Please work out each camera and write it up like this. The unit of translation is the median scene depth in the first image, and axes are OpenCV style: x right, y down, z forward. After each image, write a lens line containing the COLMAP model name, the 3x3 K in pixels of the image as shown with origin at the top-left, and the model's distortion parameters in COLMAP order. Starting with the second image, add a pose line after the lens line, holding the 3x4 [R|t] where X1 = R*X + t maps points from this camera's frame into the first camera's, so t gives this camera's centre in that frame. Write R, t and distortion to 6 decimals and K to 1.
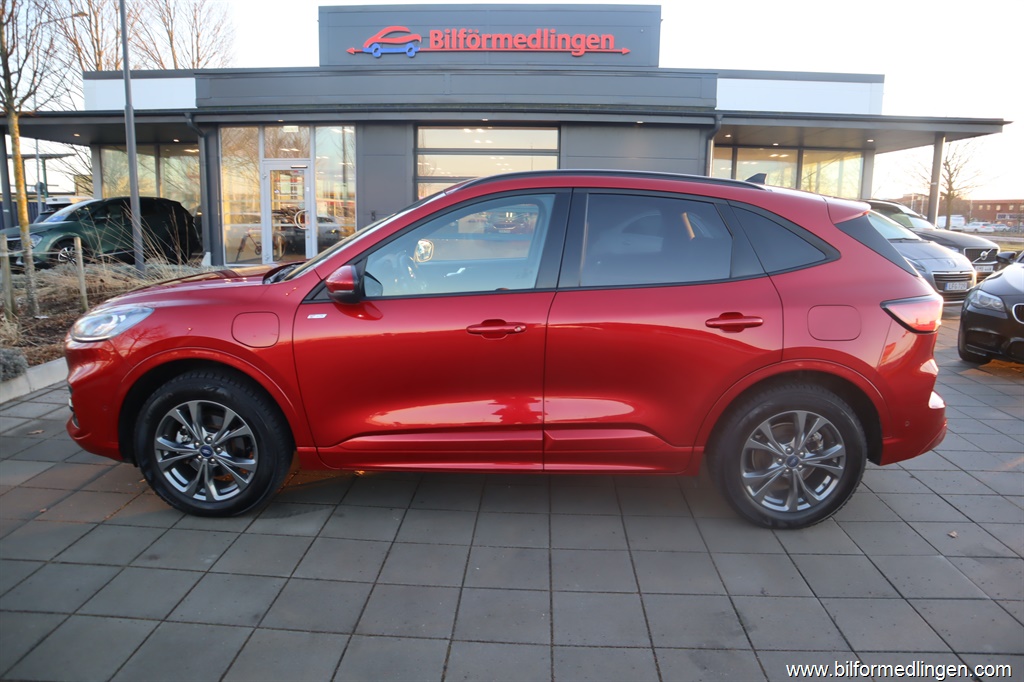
lens RADIAL K [[706.0, 0, 512.0], [0, 706.0, 341.0], [0, 0, 1]] dist [-0.121531, 0.075848]
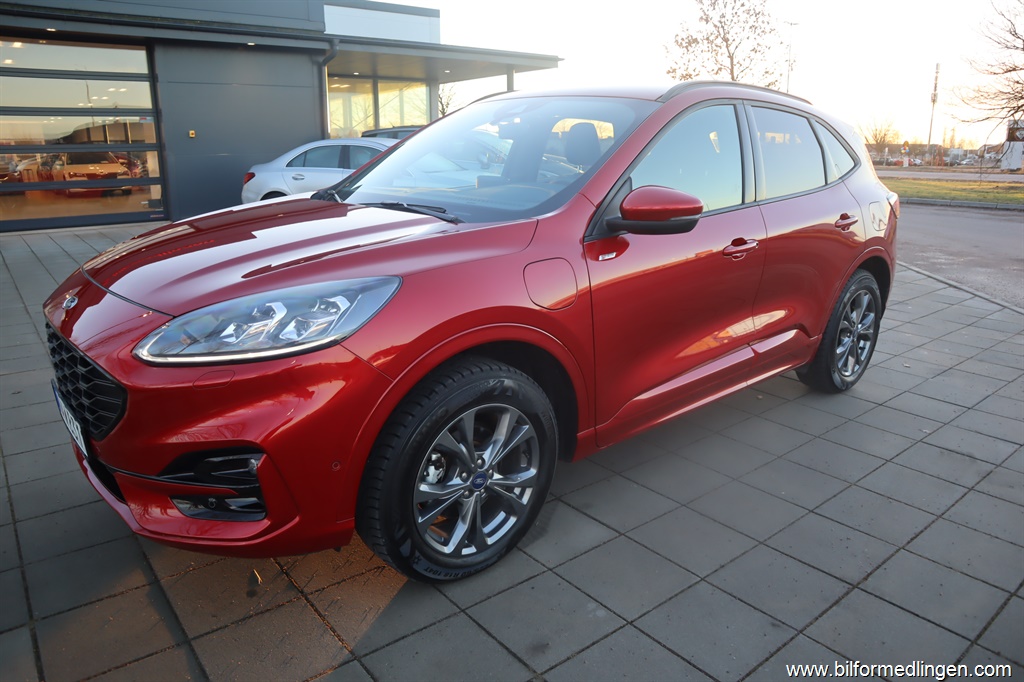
lens RADIAL K [[706.0, 0, 512.0], [0, 706.0, 341.0], [0, 0, 1]] dist [-0.121531, 0.075848]
pose [[0.752826, -0.192860, 0.629332, -0.195254], [0.137354, 0.981092, 0.136351, -0.014585], [-0.643729, -0.016208, 0.765082, 0.109557]]
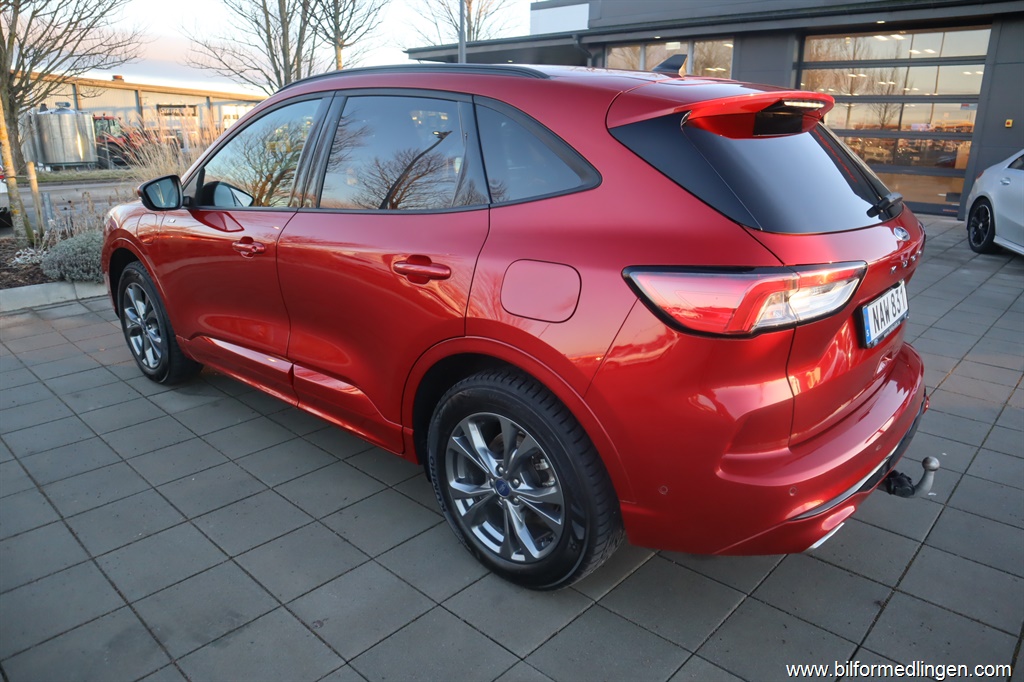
lens RADIAL K [[706.0, 0, 512.0], [0, 706.0, 341.0], [0, 0, 1]] dist [-0.121531, 0.075848]
pose [[0.761335, 0.184012, -0.621698, 0.193293], [-0.119991, 0.982305, 0.143805, -0.015788], [0.637159, -0.034886, 0.769943, 0.114184]]
